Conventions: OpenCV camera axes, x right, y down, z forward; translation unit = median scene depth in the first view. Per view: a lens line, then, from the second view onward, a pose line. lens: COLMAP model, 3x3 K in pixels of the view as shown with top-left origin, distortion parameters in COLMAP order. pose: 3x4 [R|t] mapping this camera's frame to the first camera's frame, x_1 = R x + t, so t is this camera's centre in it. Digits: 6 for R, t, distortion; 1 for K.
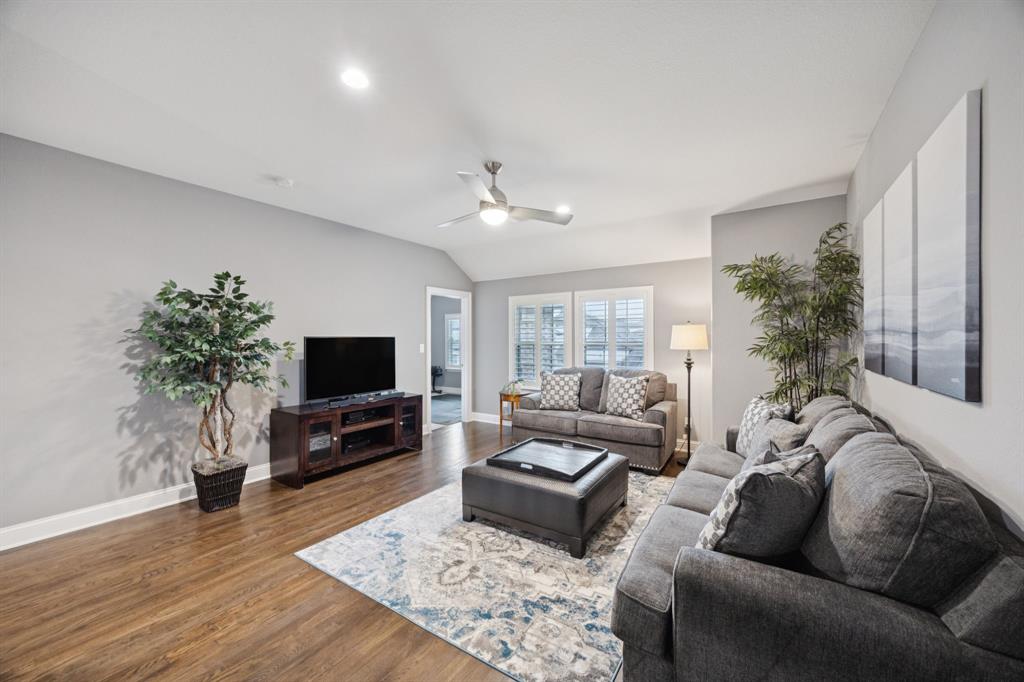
lens RADIAL K [[394.4, 0, 513.5], [0, 394.4, 341.6], [0, 0, 1]] dist [-0.001410, 0.000006]
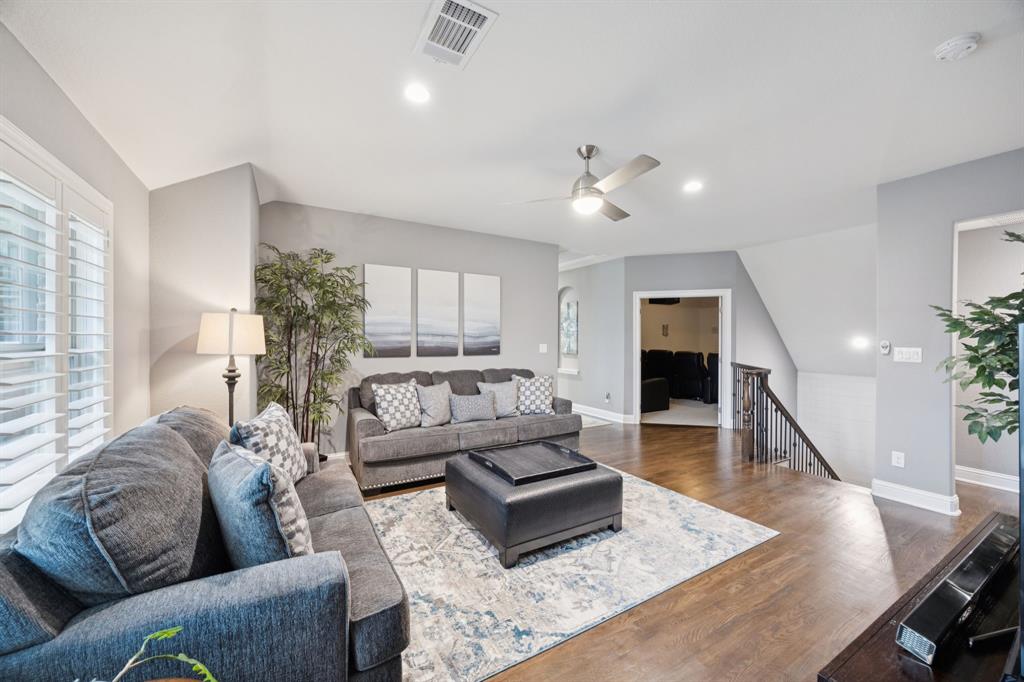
lens RADIAL K [[394.4, 0, 512.6], [0, 394.4, 341.7], [0, 0, 1]] dist [-0.001410, 0.000006]
pose [[-0.898206, -0.002821, 0.439566, -0.301872], [-0.001917, 0.999995, 0.002501, -0.001933], [-0.439571, 0.001404, -0.898207, 1.926822]]
